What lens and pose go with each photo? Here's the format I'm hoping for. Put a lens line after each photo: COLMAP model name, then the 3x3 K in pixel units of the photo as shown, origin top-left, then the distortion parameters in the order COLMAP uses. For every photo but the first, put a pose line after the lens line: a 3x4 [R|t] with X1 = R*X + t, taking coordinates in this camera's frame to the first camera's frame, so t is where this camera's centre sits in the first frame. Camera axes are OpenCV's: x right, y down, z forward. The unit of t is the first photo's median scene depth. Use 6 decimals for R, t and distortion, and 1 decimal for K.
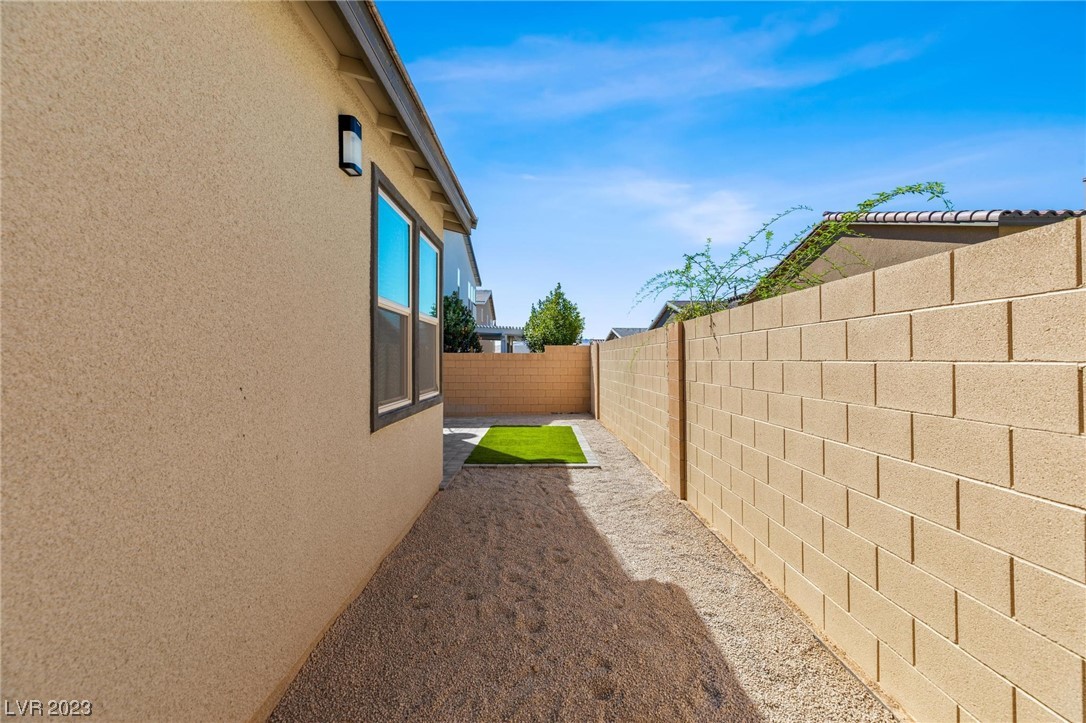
lens RADIAL K [[499.7, 0, 544.2], [0, 499.7, 357.8], [0, 0, 1]] dist [0.004810, 0.000549]
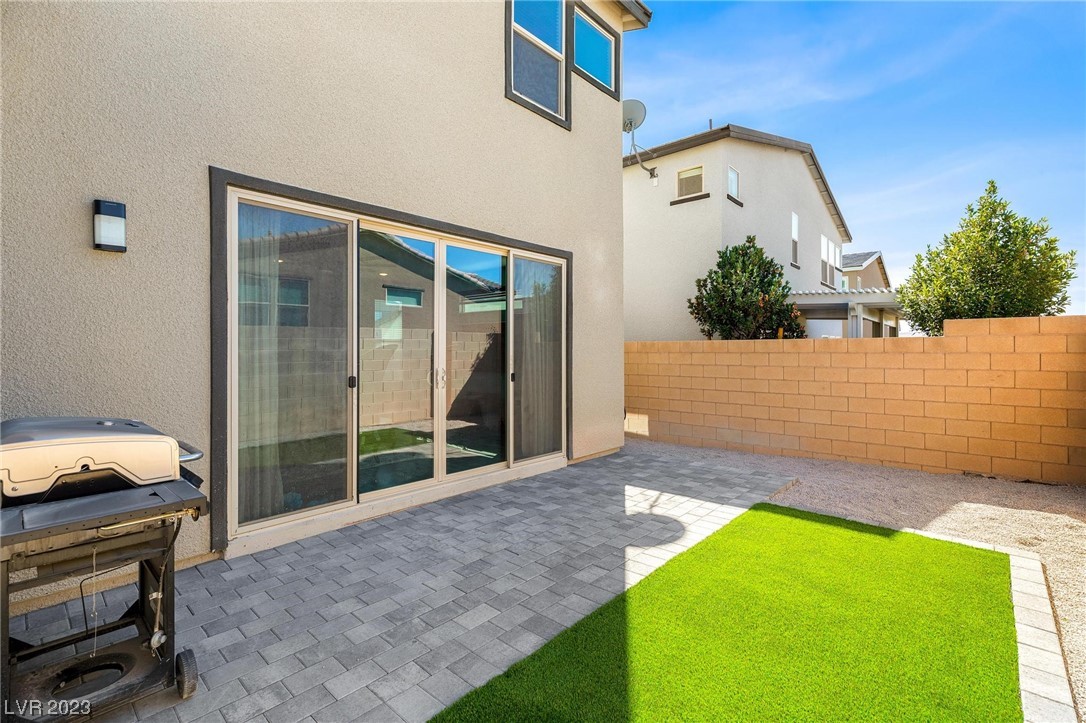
lens RADIAL K [[499.7, 0, 540.0], [0, 499.7, 351.2], [0, 0, 1]] dist [0.004810, 0.000549]
pose [[0.734656, -0.005977, -0.678413, 0.037742], [0.006868, 0.999975, -0.001373, 0.001872], [0.678405, -0.003650, 0.734680, 0.393728]]
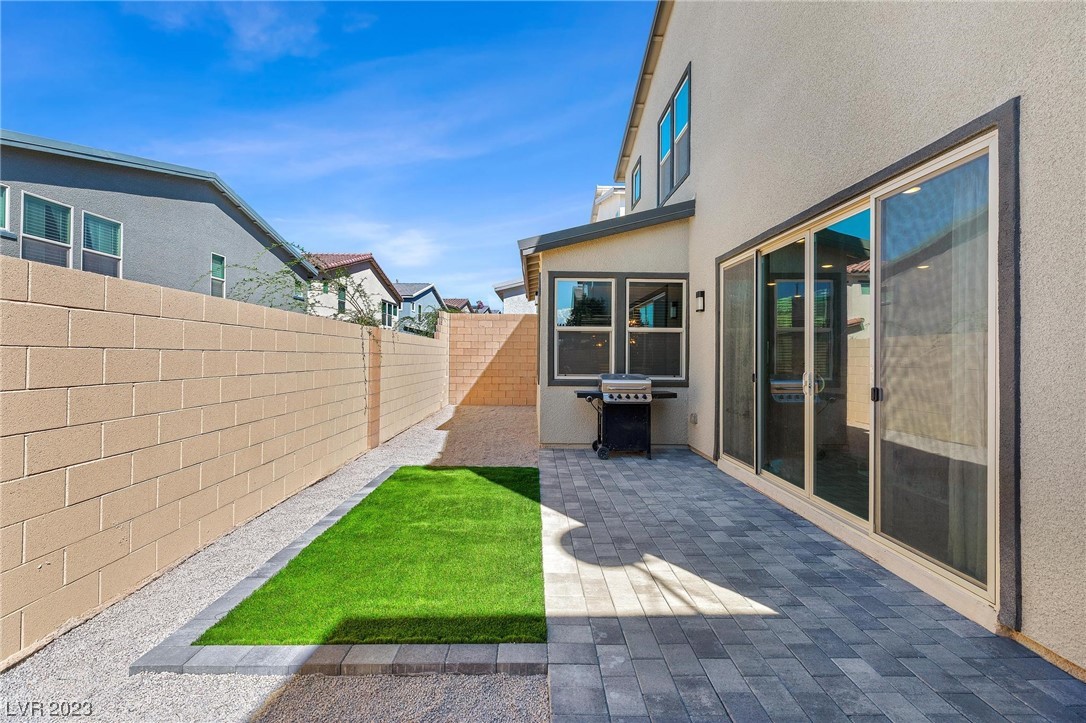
lens RADIAL K [[468.9, 0, 543.3], [0, 468.9, 353.9], [0, 0, 1]] dist [0.001078, 0.000393]
pose [[-0.999754, -0.012741, -0.018144, -0.070438], [-0.012581, 0.999881, -0.008941, 0.005589], [0.018255, -0.008711, -0.999795, 0.868905]]
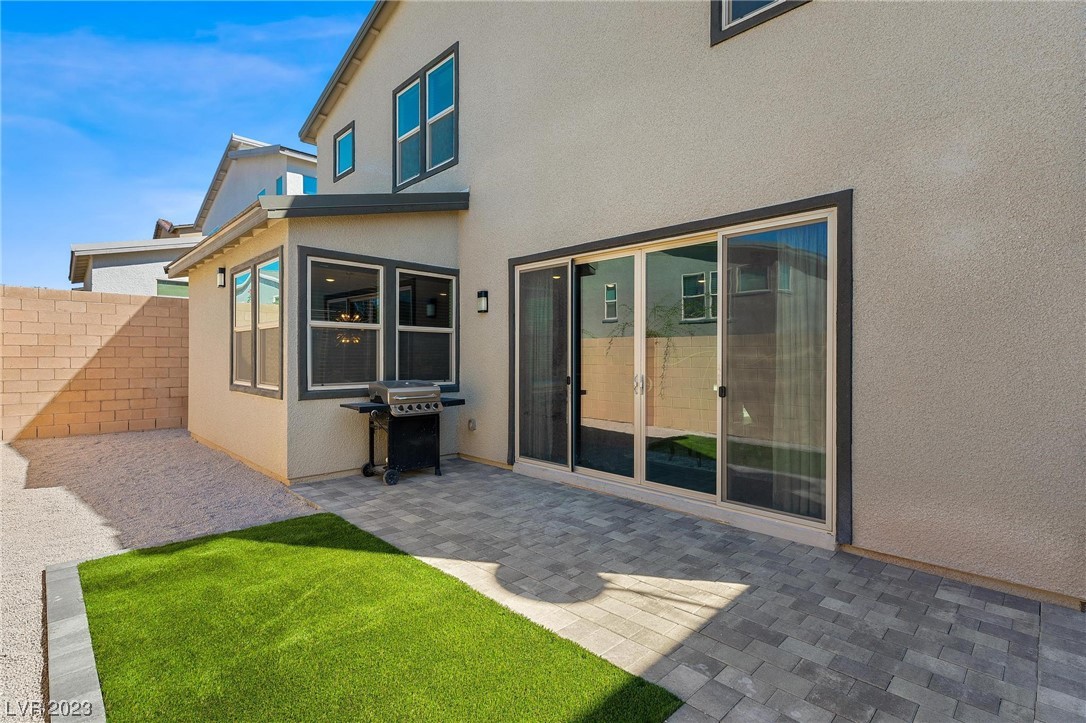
lens RADIAL K [[499.7, 0, 542.2], [0, 499.7, 358.3], [0, 0, 1]] dist [0.004810, 0.000549]
pose [[-0.715014, -0.004556, -0.699095, 0.051364], [-0.004087, 0.999989, -0.002336, 0.002050], [0.699098, 0.001187, -0.715025, 0.788610]]
